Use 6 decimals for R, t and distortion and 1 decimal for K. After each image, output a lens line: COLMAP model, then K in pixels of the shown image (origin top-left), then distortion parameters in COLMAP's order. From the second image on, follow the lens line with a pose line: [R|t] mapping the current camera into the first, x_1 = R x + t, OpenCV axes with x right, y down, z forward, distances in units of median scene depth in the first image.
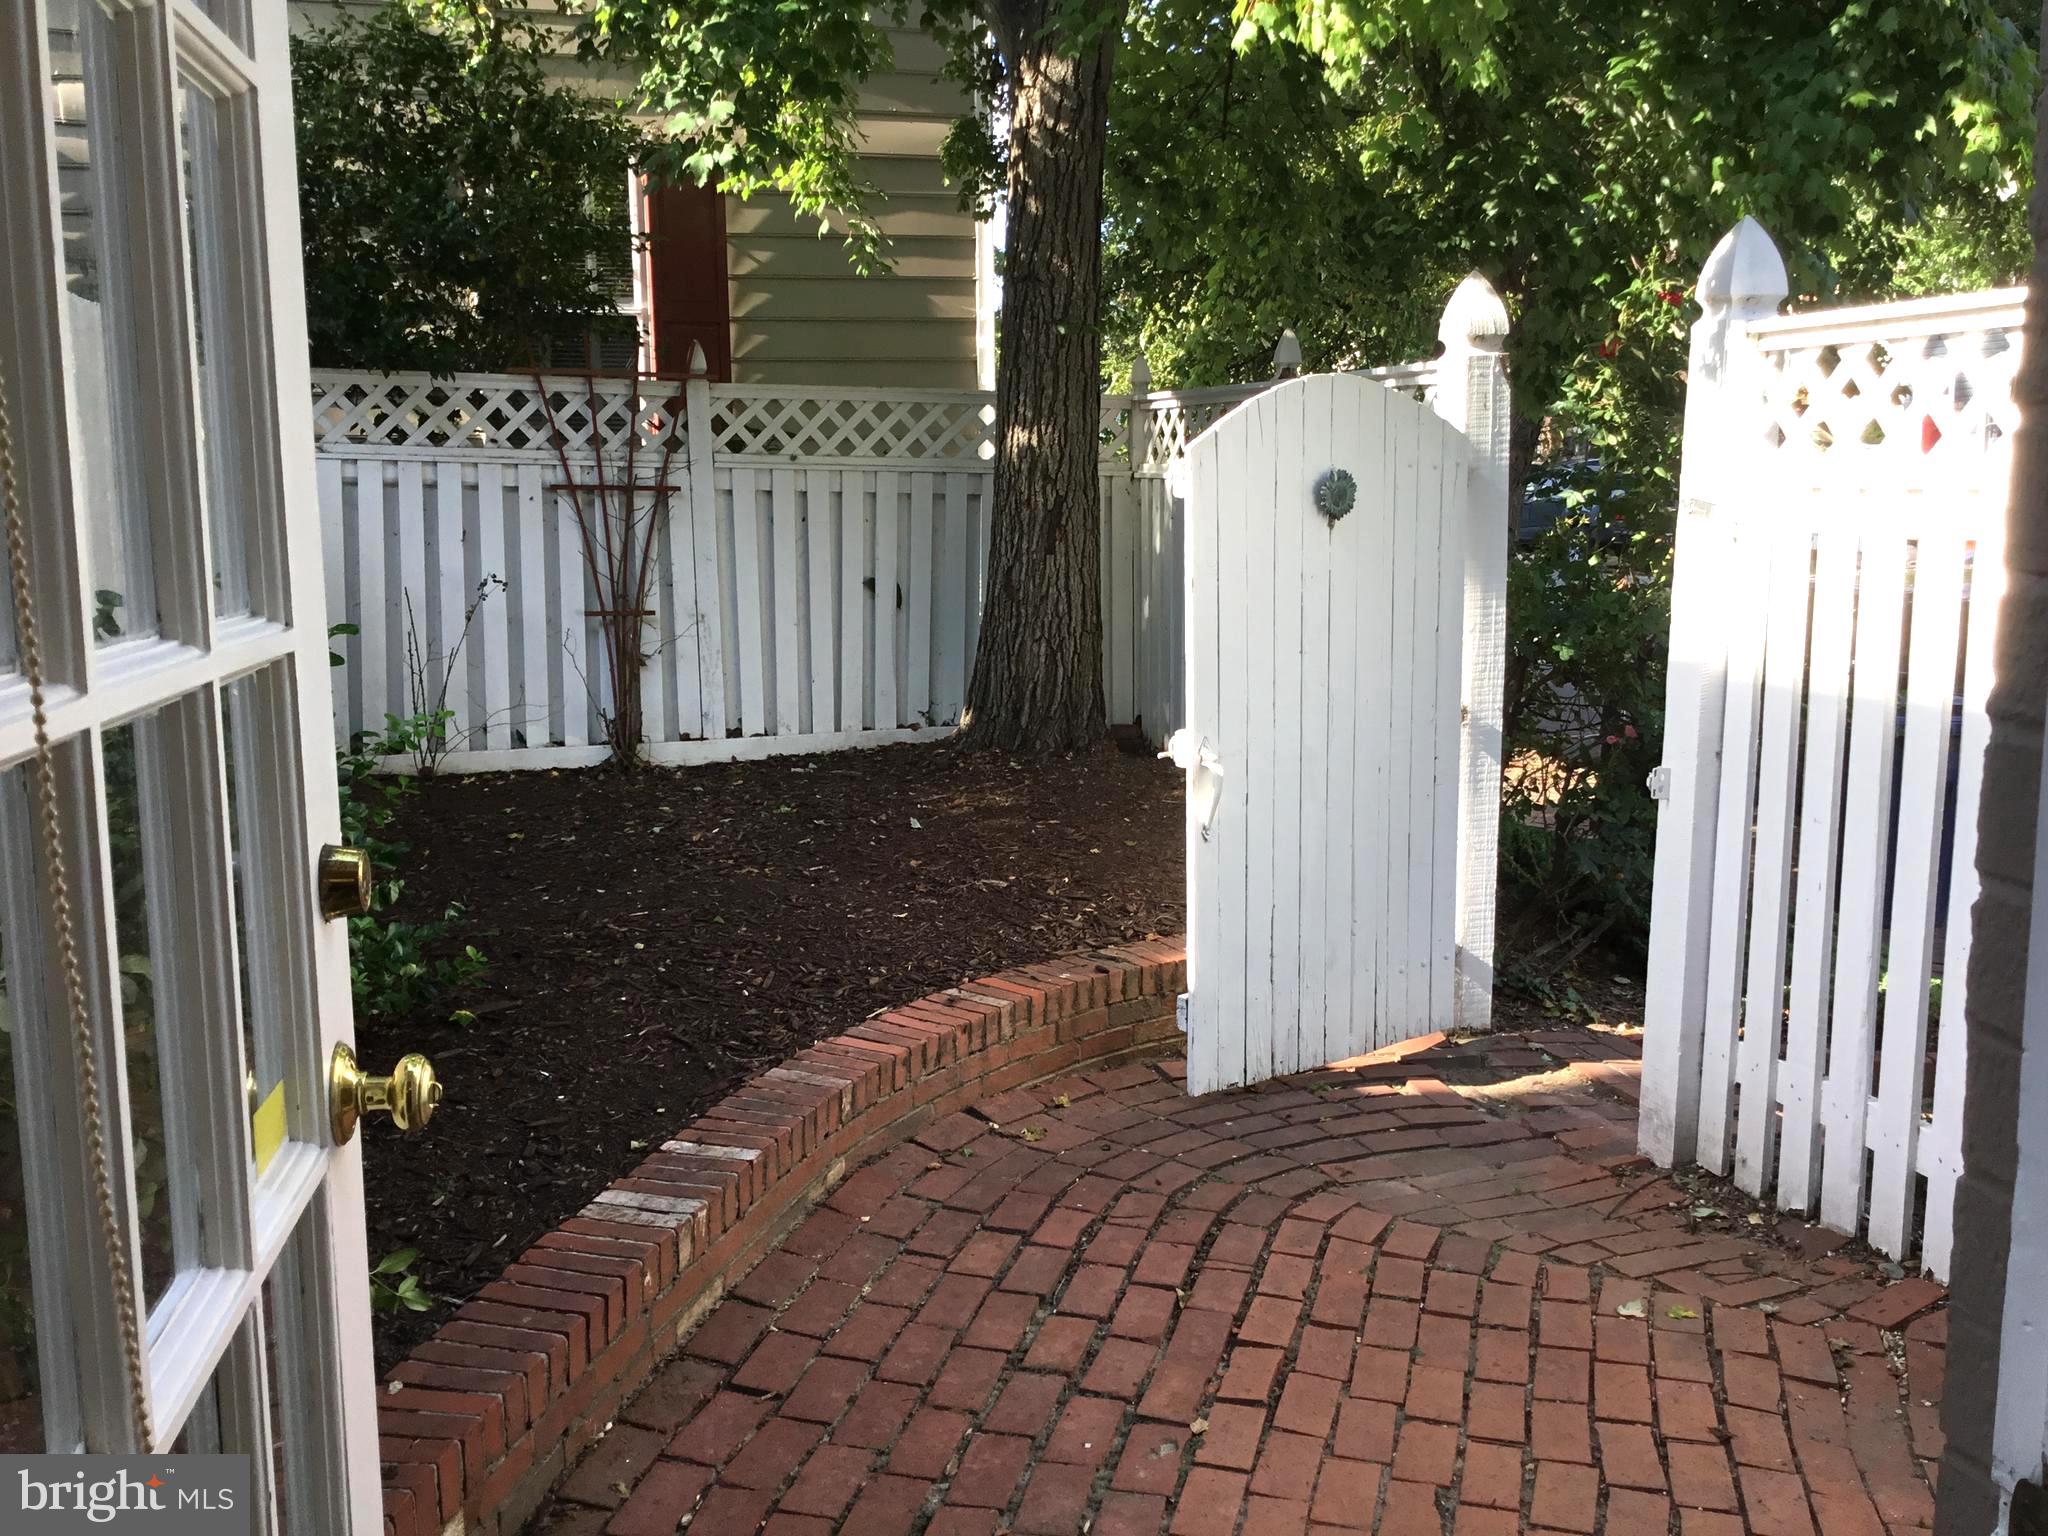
lens RADIAL K [[1850.6, 0, 1015.1], [0, 1850.6, 757.4], [0, 0, 1]] dist [0.136470, -0.264919]
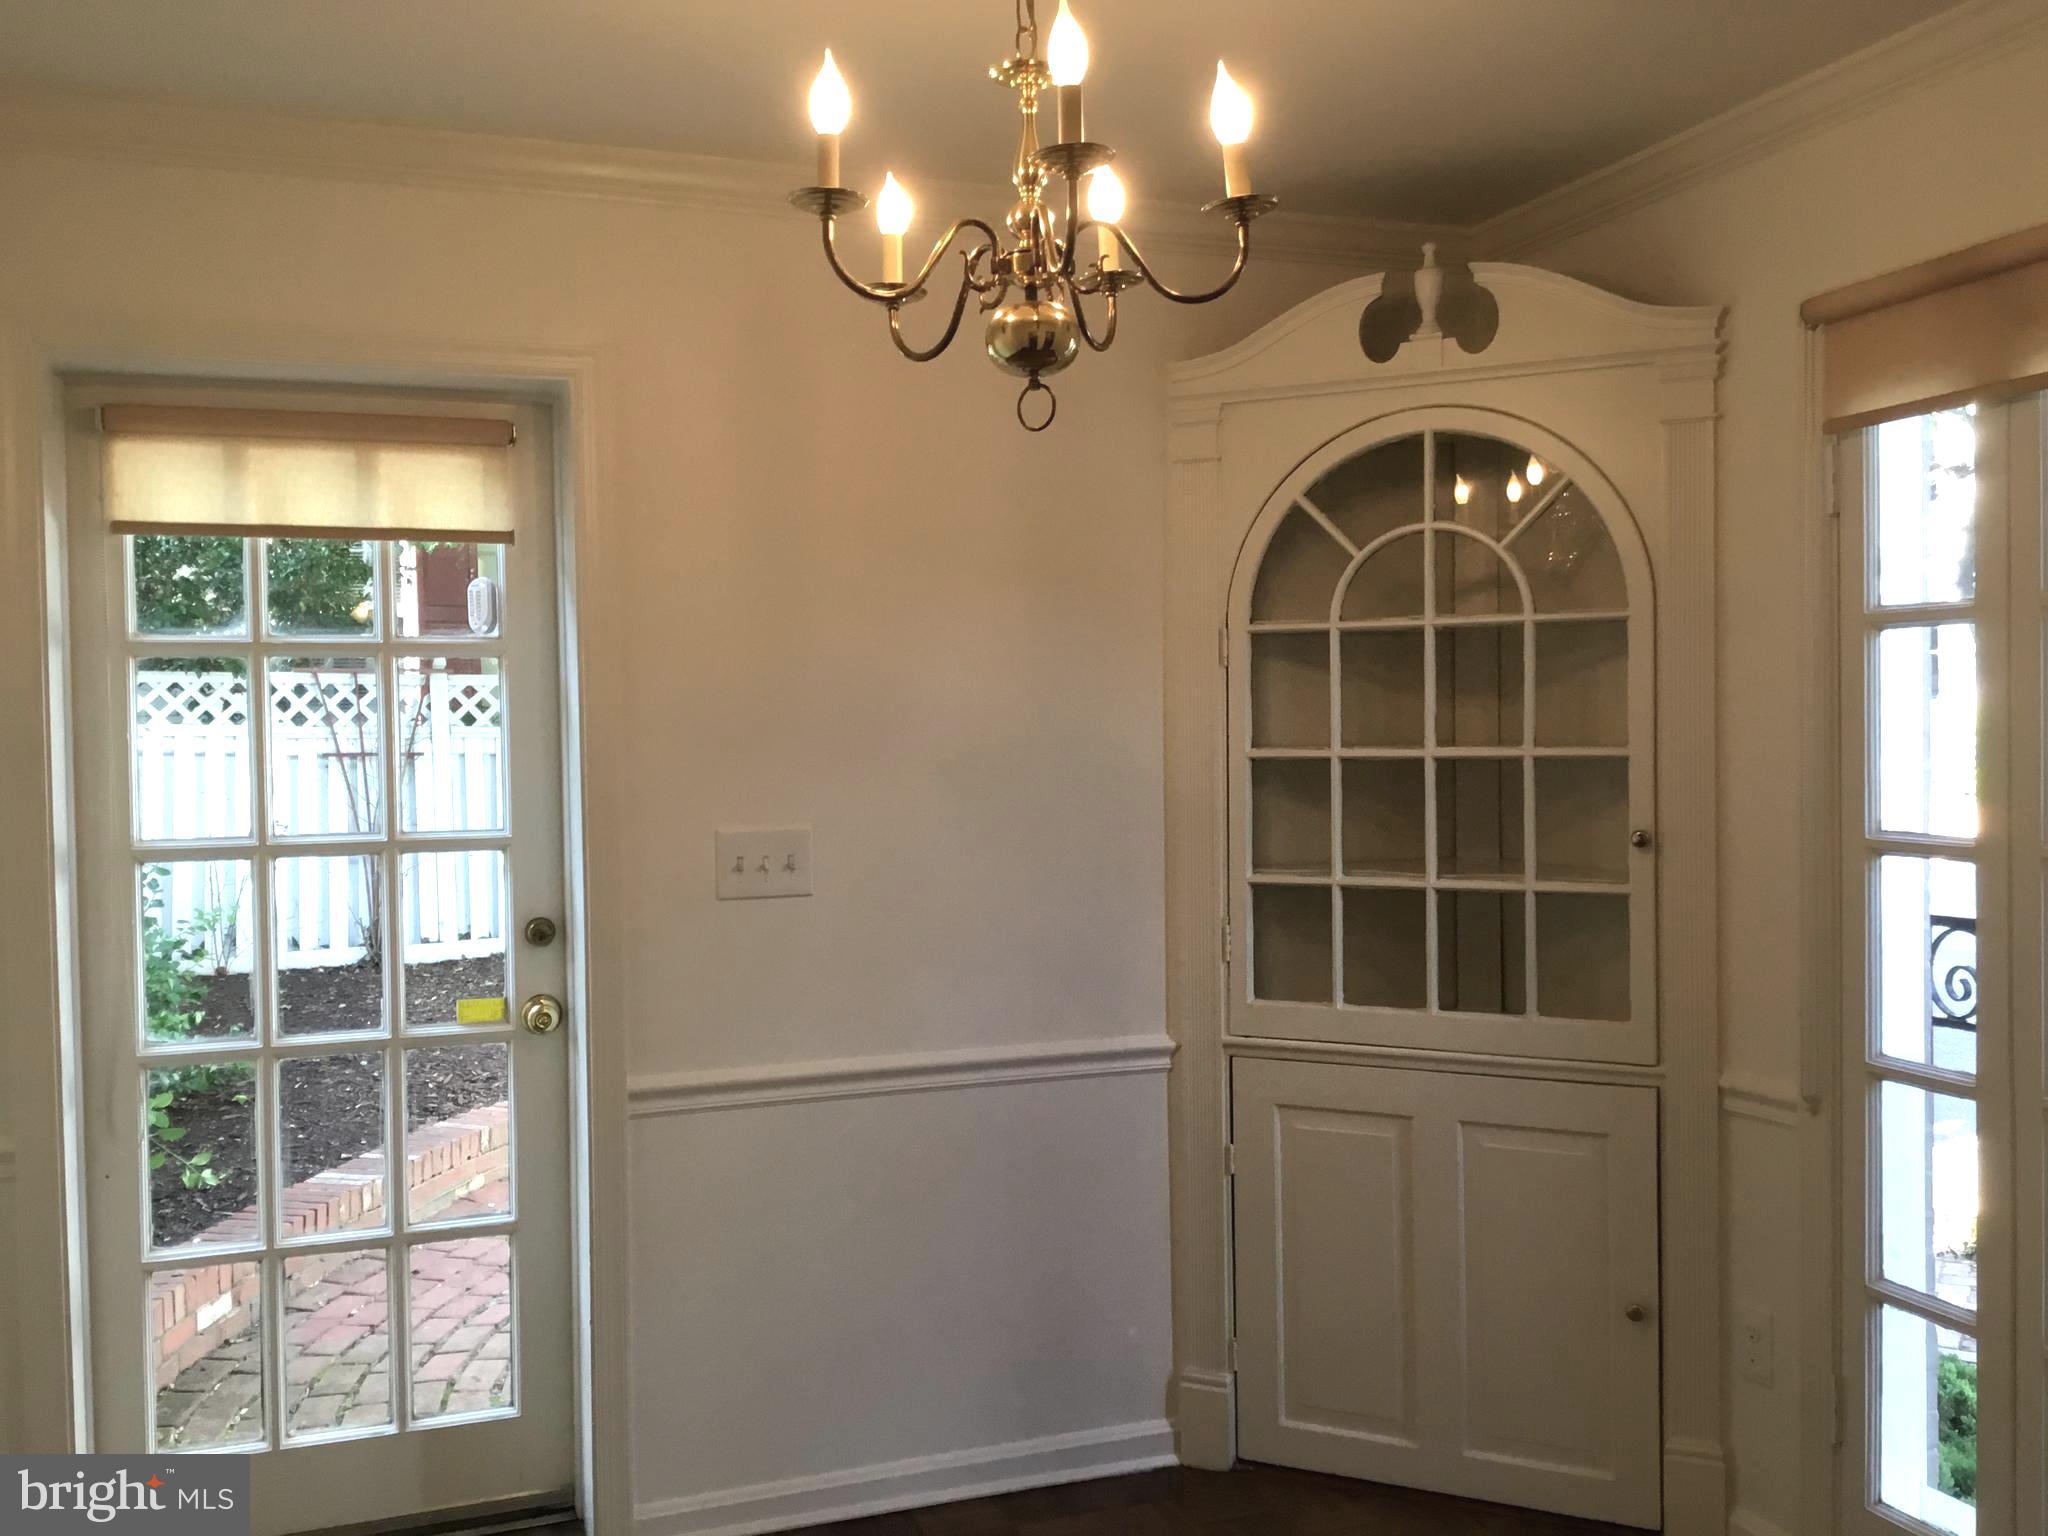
lens RADIAL K [[1744.2, 0, 918.1], [0, 1744.2, 767.7], [0, 0, 1]] dist [0.129776, -0.149468]
pose [[0.997397, -0.012488, 0.071014, 0.085946], [0.021041, 0.992428, -0.121011, 0.027222], [-0.068965, 0.122190, 0.990108, -0.279548]]
